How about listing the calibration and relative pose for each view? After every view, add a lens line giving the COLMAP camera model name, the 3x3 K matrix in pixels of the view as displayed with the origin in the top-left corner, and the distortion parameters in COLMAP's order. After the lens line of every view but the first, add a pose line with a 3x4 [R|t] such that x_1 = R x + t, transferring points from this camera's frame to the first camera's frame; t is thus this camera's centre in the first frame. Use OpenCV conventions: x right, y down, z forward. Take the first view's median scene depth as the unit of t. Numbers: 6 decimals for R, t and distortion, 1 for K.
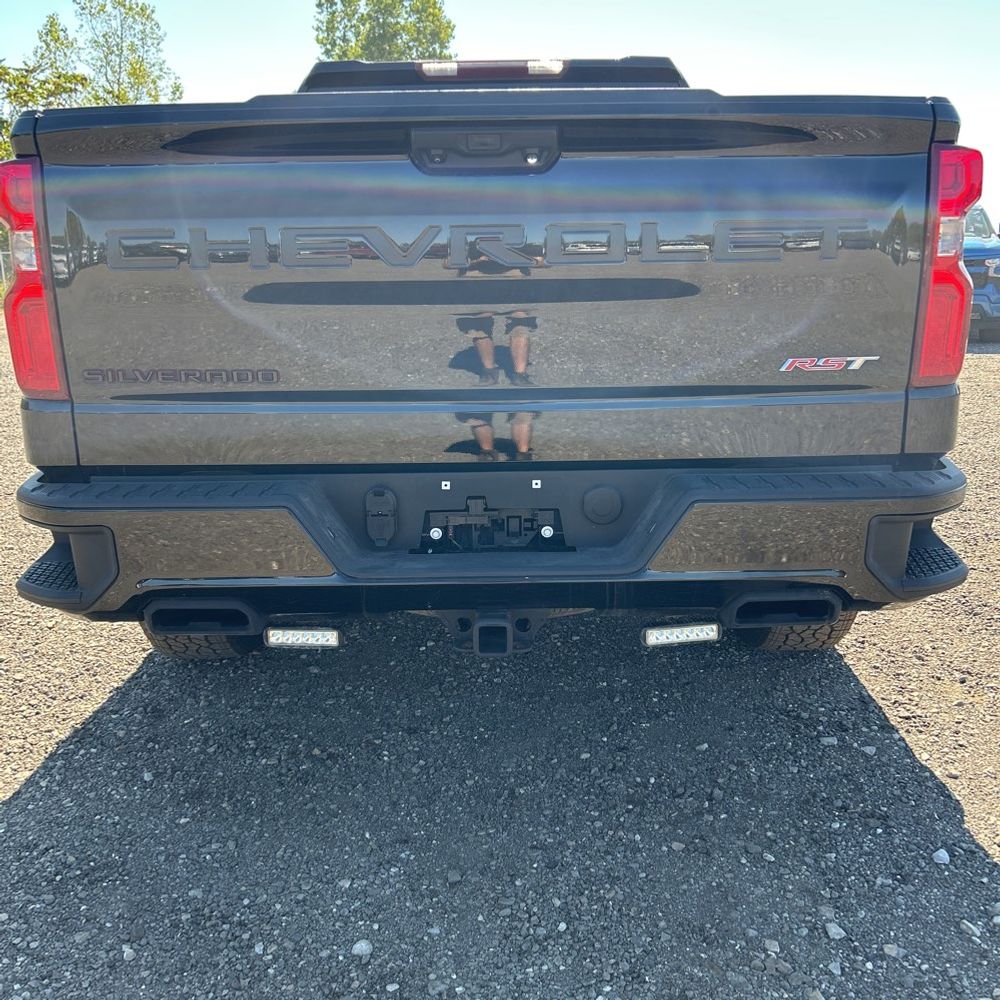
lens RADIAL K [[1004.4, 0, 490.9], [0, 1004.4, 498.5], [0, 0, 1]] dist [0.023693, -0.018707]
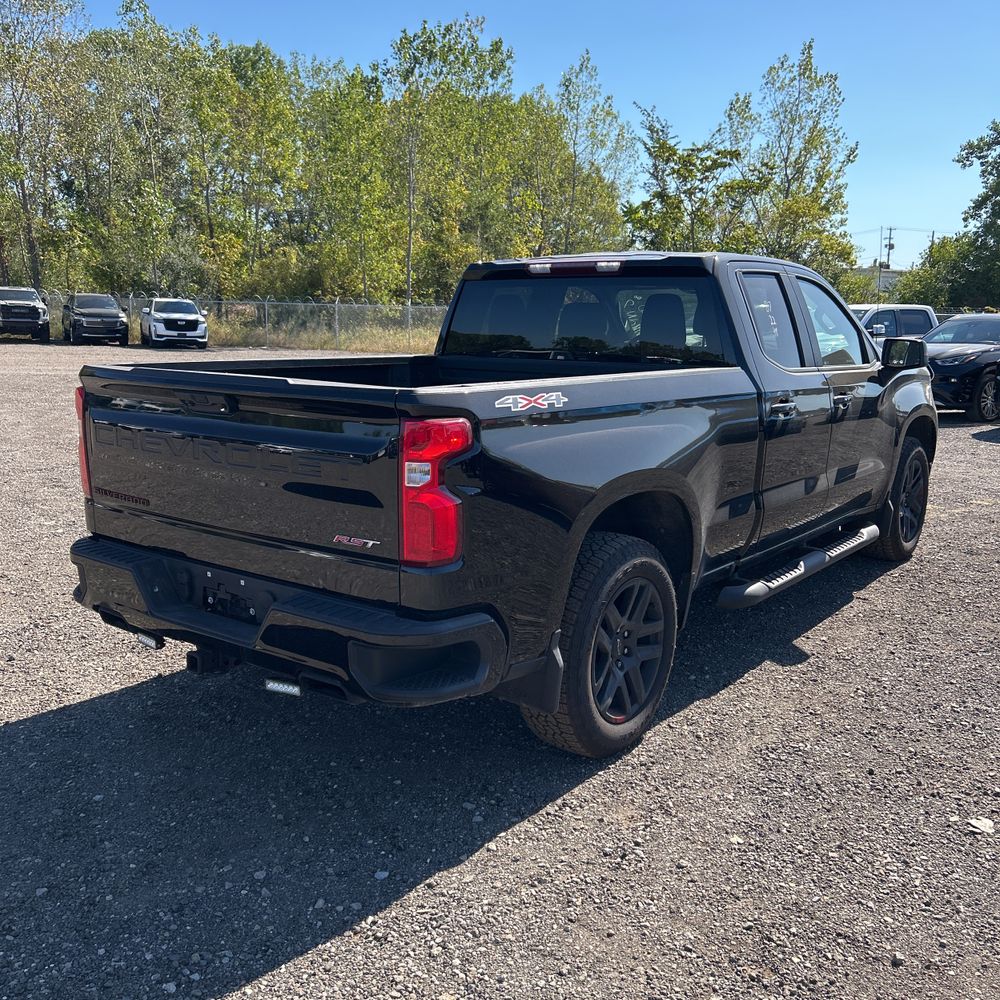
lens RADIAL K [[1002.8, 0, 497.6], [0, 1002.8, 502.2], [0, 0, 1]] dist [0.023451, -0.007438]
pose [[0.804337, 0.129257, -0.579944, 1.286349], [-0.152199, 0.988307, 0.009184, -0.218902], [0.574350, 0.080879, 0.814605, -0.168003]]
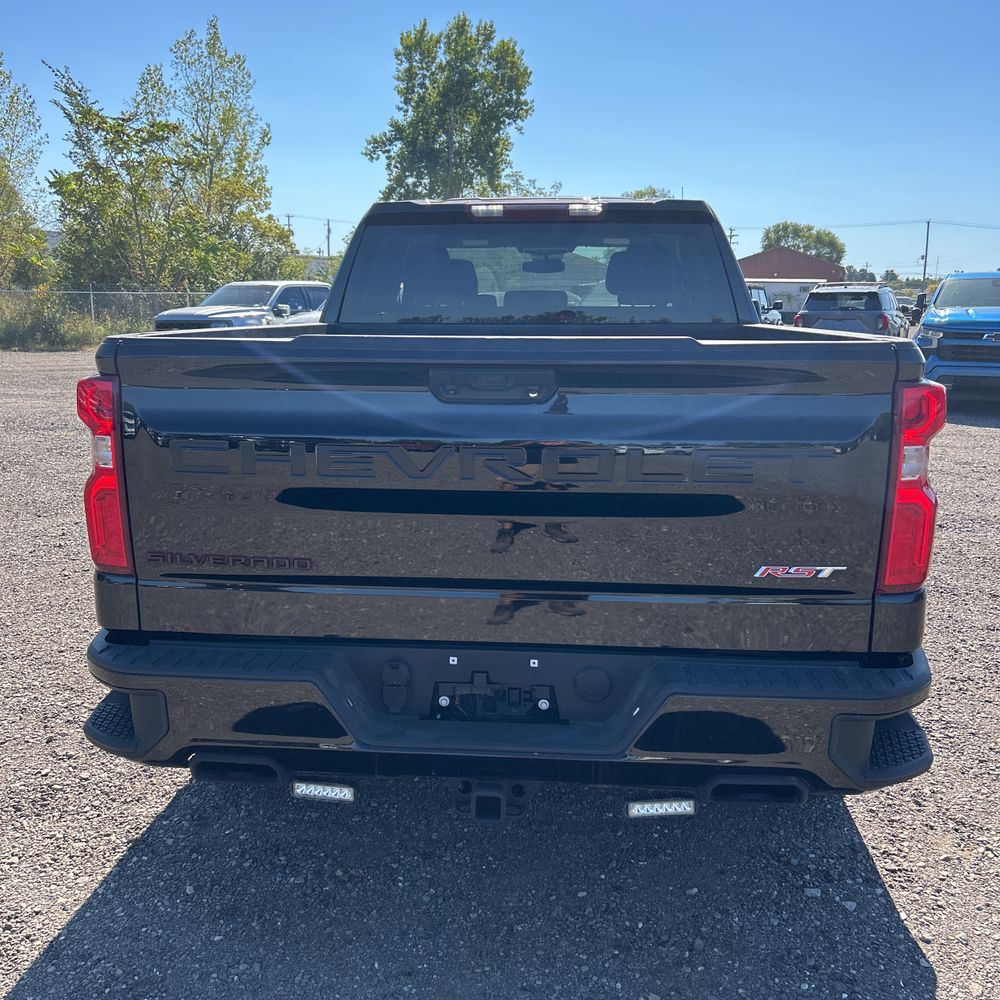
lens RADIAL K [[1004.5, 0, 473.8], [0, 1004.5, 504.2], [0, 0, 1]] dist [0.008449, 0.011359]
pose [[0.996196, 0.031352, -0.081304, 0.059032], [-0.033532, 0.999110, -0.025597, -0.149357], [0.080429, 0.028226, 0.996361, -0.117486]]
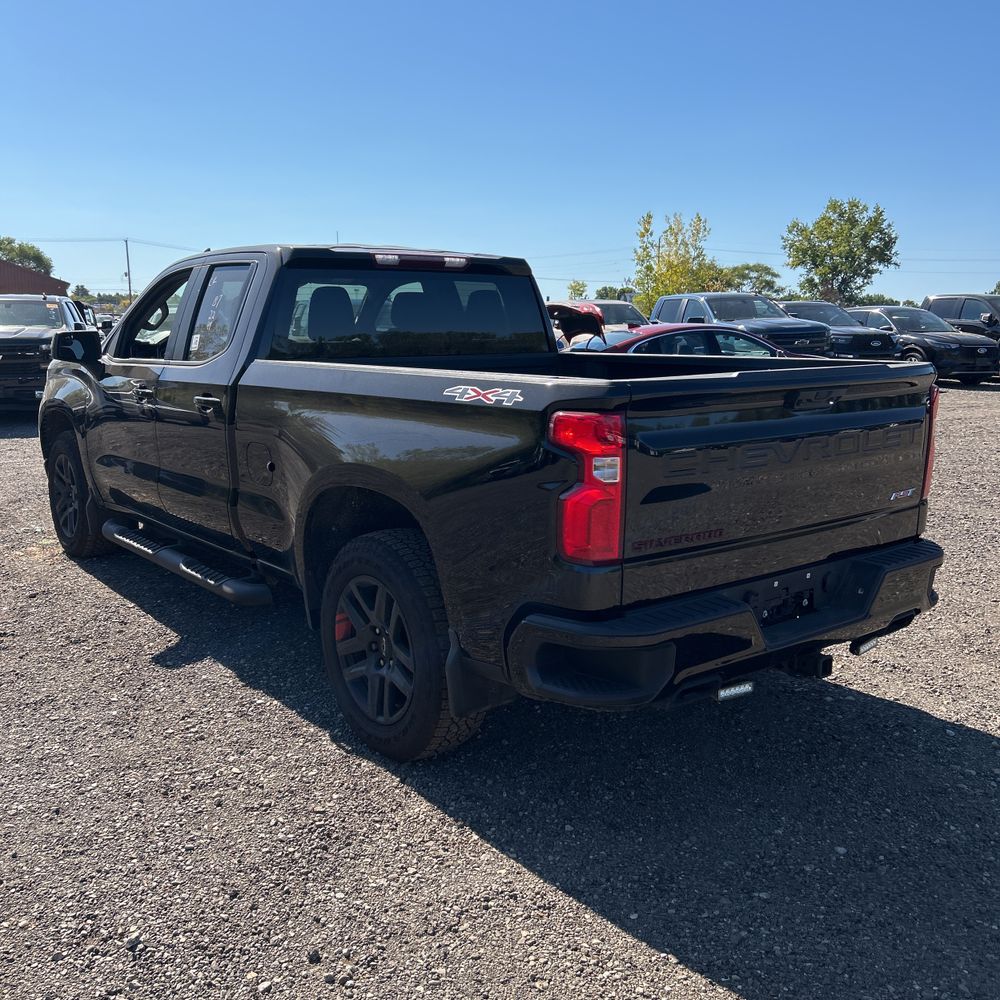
lens RADIAL K [[1005.2, 0, 474.7], [0, 1005.2, 502.0], [0, 0, 1]] dist [0.021078, -0.013092]
pose [[0.785597, -0.094327, 0.611507, -1.360160], [0.124375, 0.992212, -0.006731, -0.188641], [-0.606110, 0.081344, 0.791211, -0.051925]]
